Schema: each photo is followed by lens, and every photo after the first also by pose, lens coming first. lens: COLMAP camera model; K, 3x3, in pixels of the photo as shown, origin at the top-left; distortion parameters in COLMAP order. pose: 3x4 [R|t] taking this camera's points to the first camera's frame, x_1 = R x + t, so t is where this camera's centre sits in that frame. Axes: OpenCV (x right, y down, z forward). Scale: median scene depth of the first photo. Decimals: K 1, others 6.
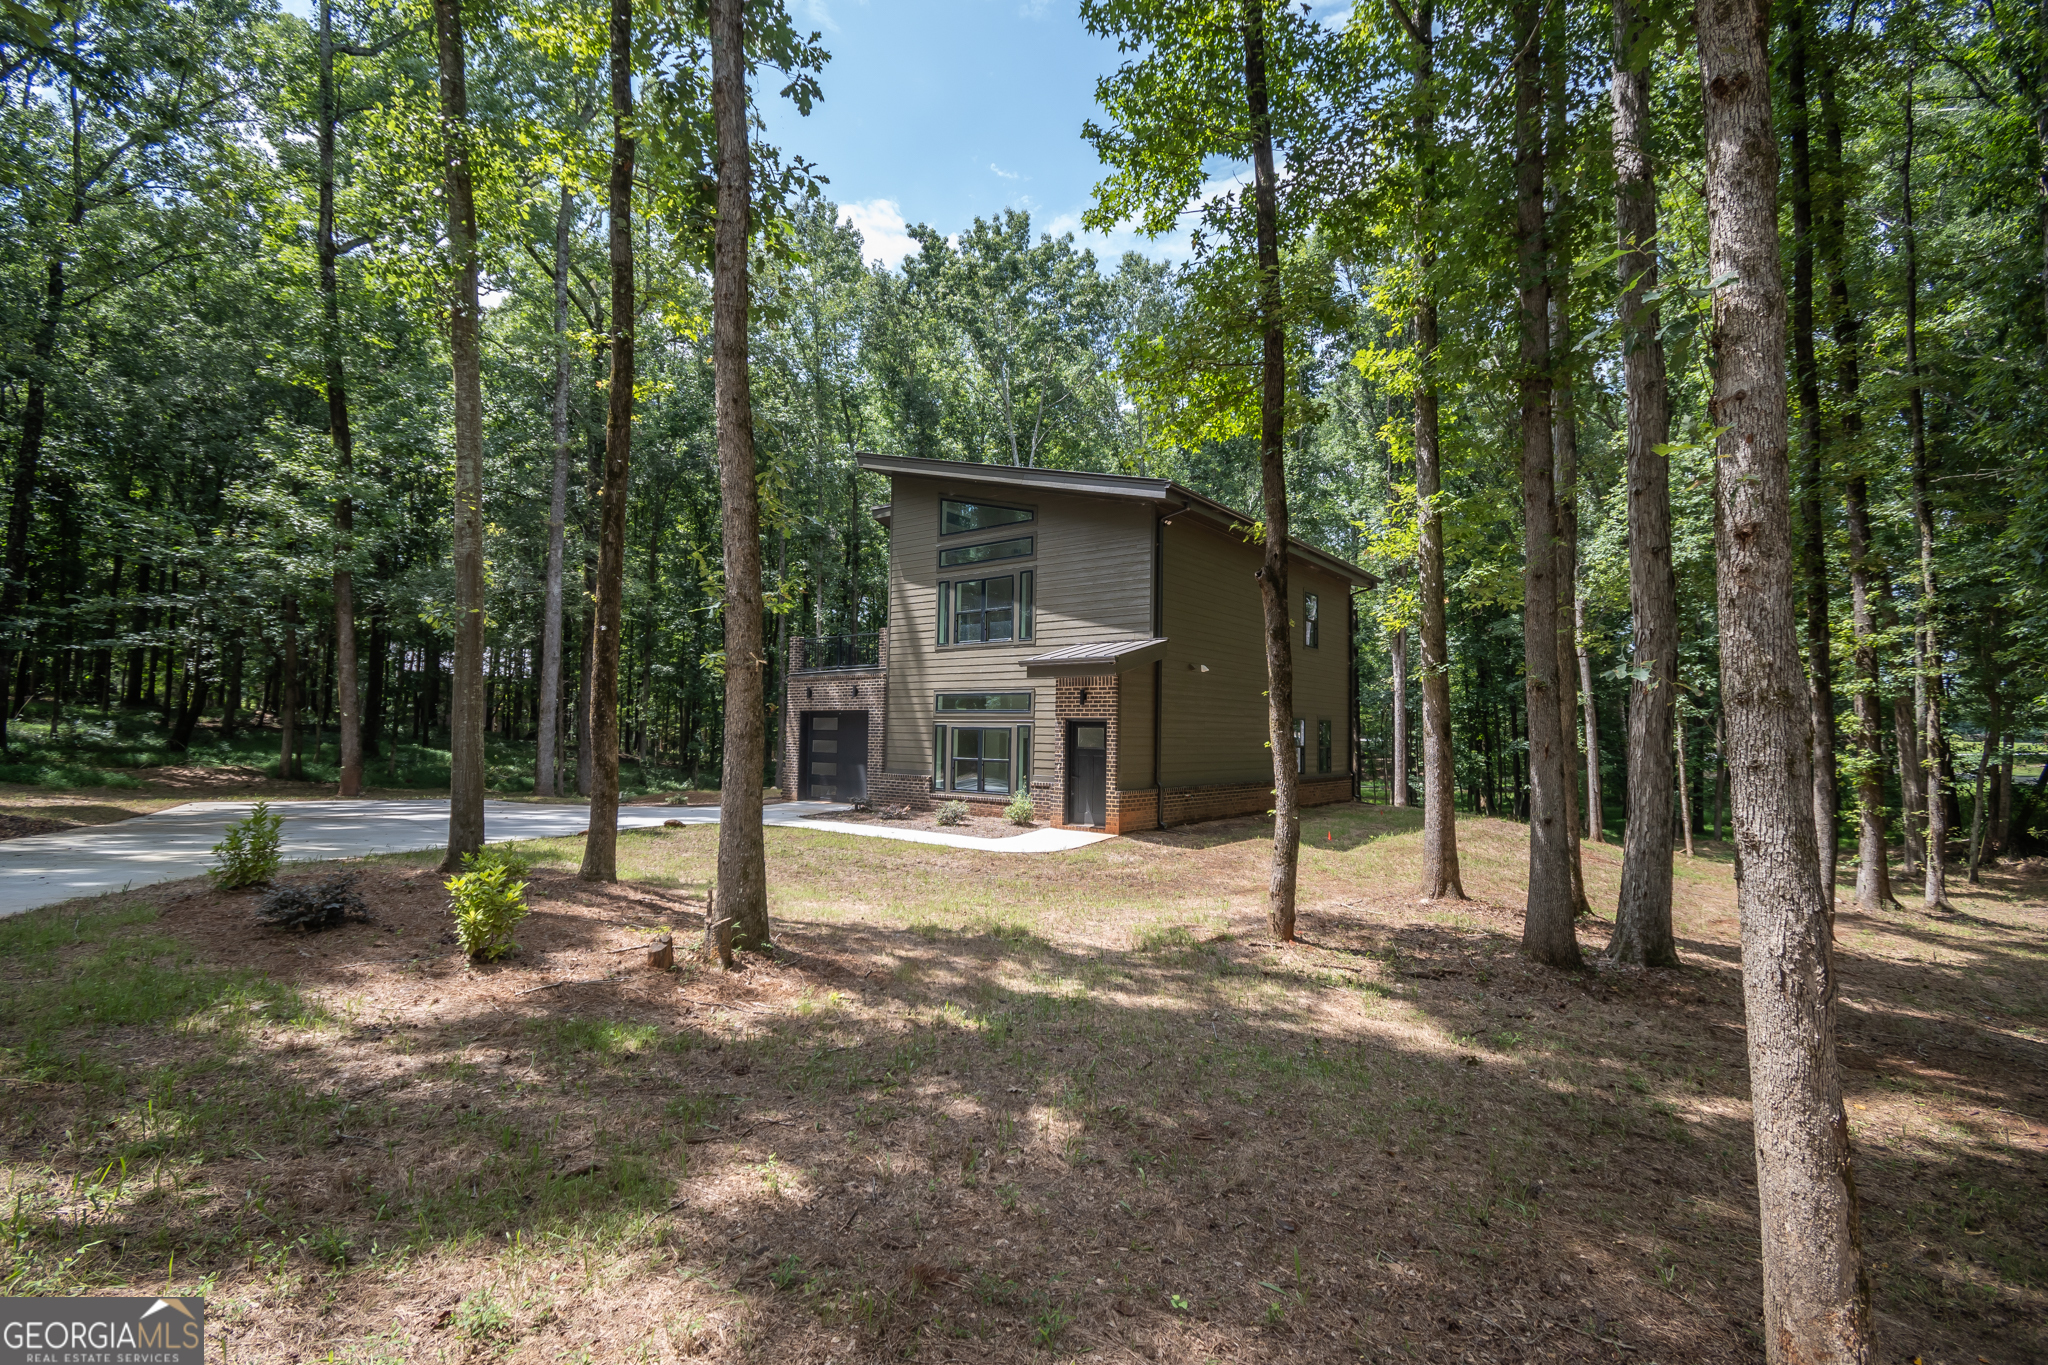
lens RADIAL K [[900.6, 0, 1023.8], [0, 900.6, 687.8], [0, 0, 1]] dist [0.013700, -0.006893]
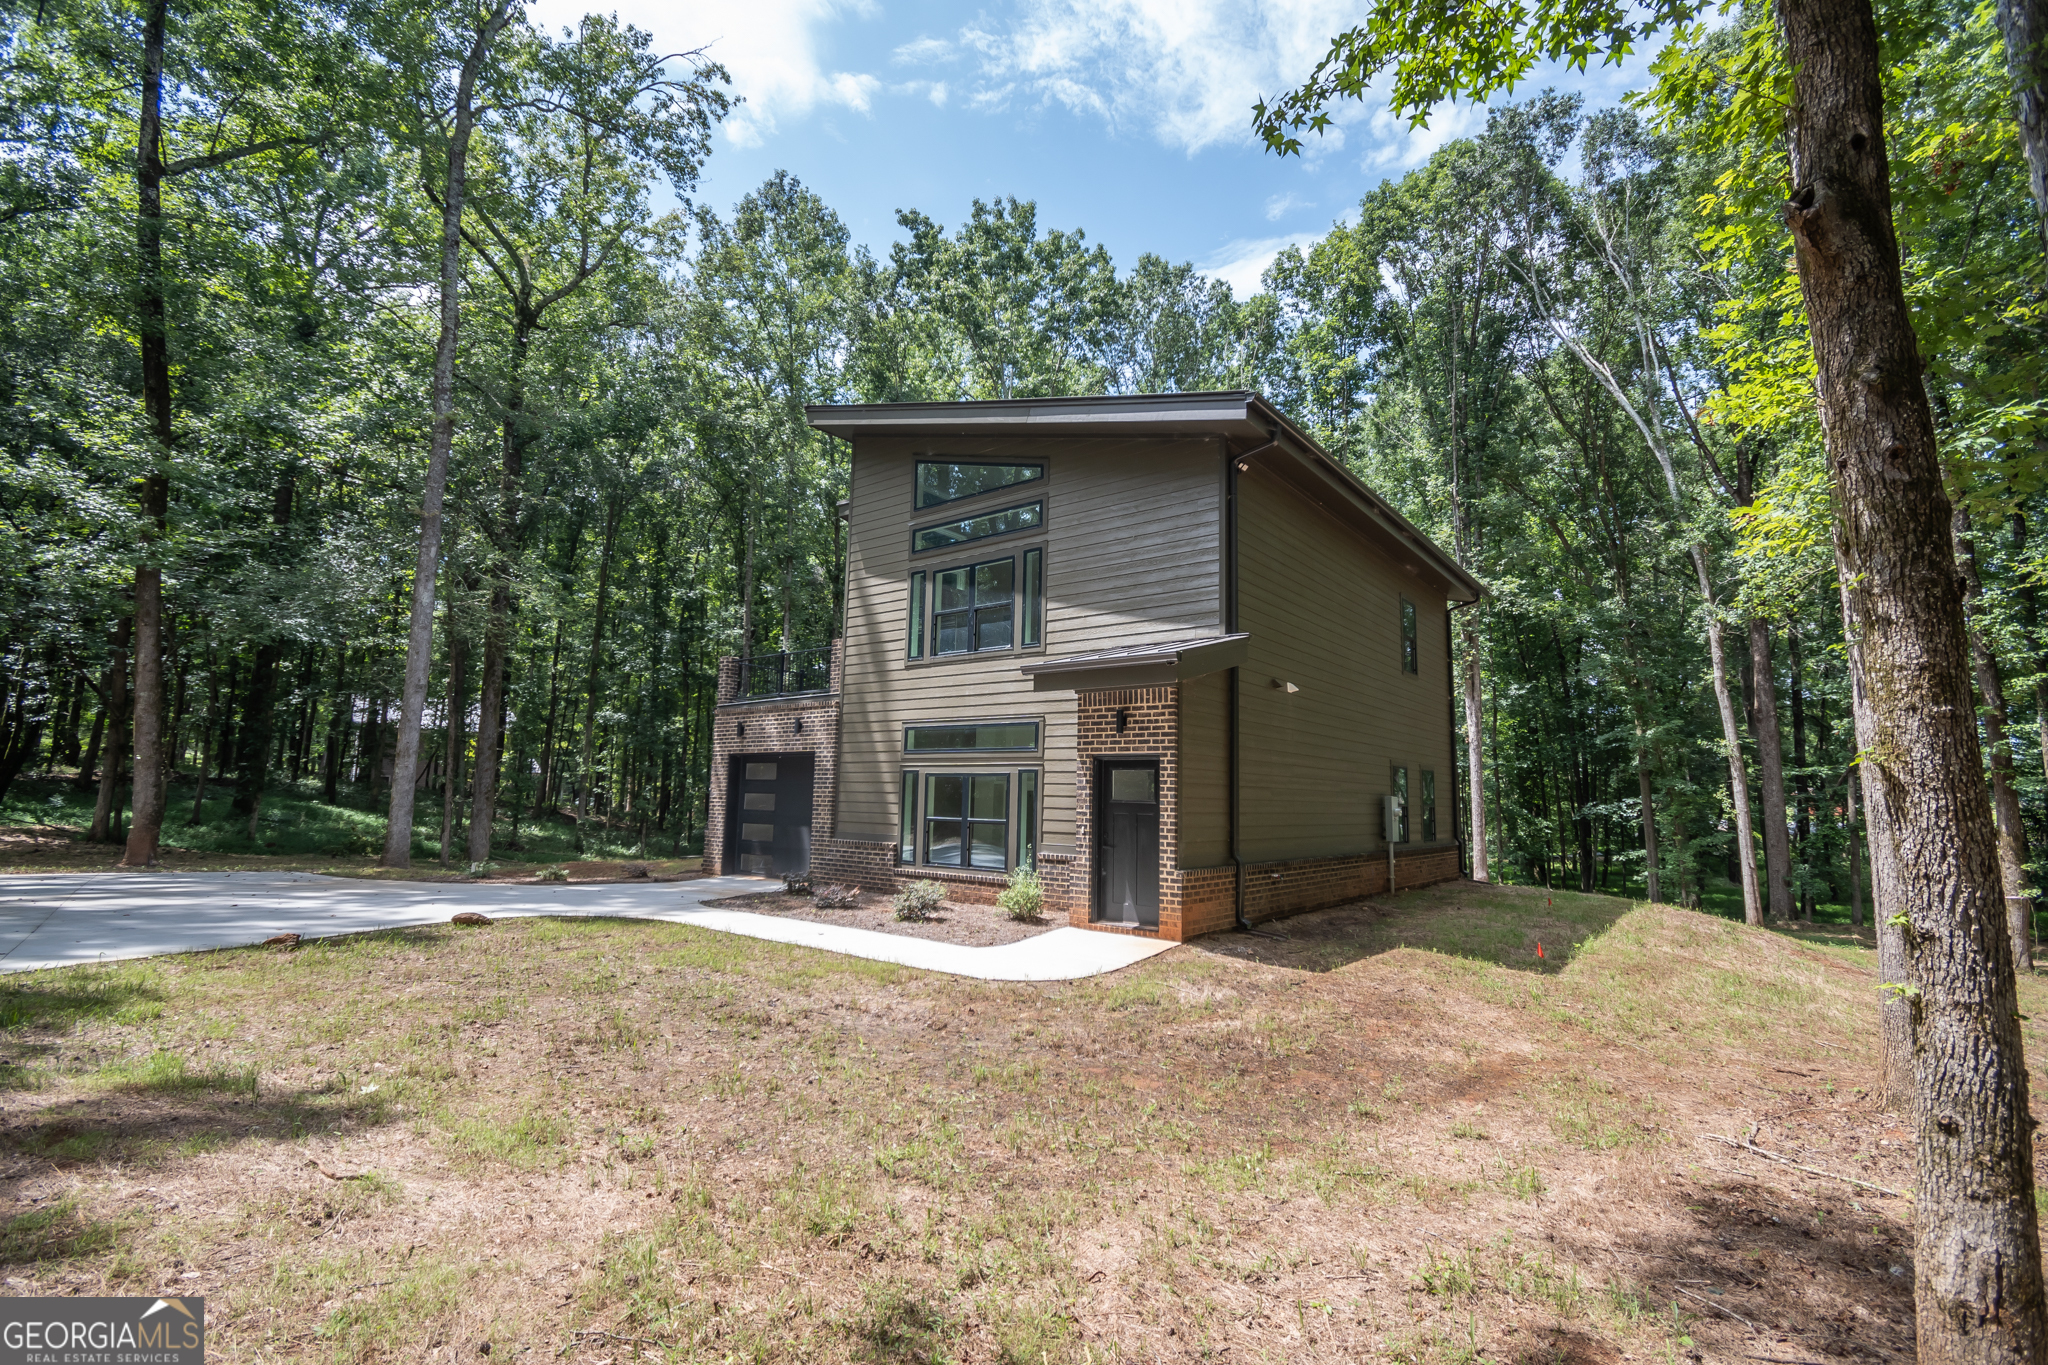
lens RADIAL K [[900.6, 0, 1023.8], [0, 900.6, 687.8], [0, 0, 1]] dist [0.013700, -0.006893]
pose [[0.999985, 0.004904, -0.002434, -0.001868], [-0.005062, 0.997528, -0.070087, 0.026723], [0.002084, 0.070099, 0.997538, 0.300643]]
